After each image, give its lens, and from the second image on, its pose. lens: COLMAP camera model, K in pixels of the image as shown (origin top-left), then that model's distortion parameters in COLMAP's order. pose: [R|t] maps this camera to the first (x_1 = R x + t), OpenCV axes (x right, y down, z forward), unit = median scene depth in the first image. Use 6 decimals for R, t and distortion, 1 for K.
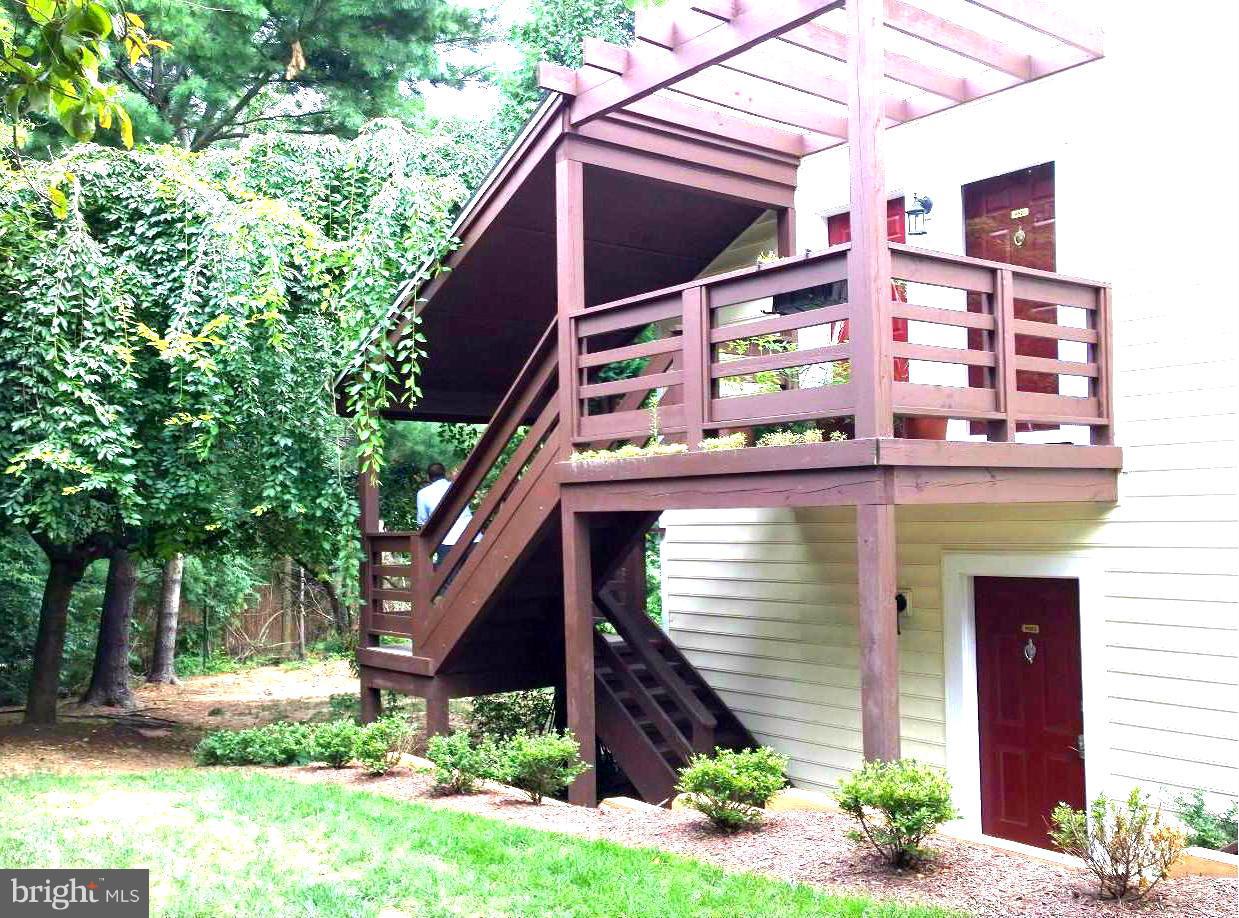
lens RADIAL K [[1207.5, 0, 619.5], [0, 1207.5, 459.0], [0, 0, 1]] dist [0.035519, -0.003911]
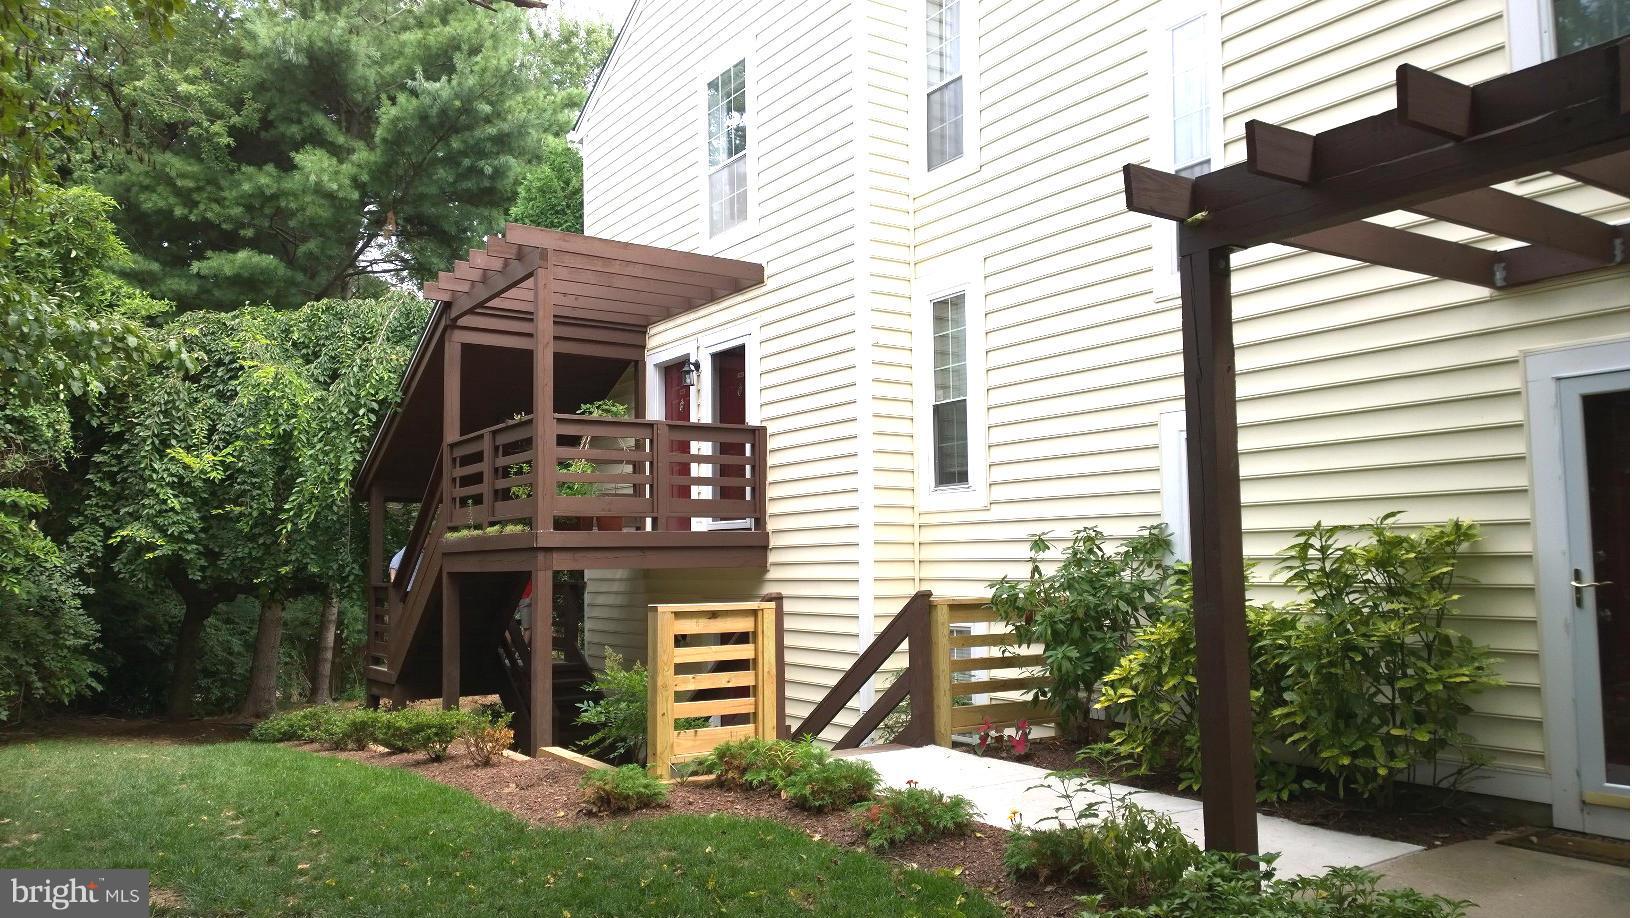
lens RADIAL K [[1204.2, 0, 814.2], [0, 1204.2, 462.3], [0, 0, 1]] dist [0.063282, -0.061046]
pose [[0.996669, -0.002547, -0.081510, 0.475957], [-0.000530, 0.999289, -0.037702, -0.032261], [0.081548, 0.037620, 0.995959, -0.425170]]
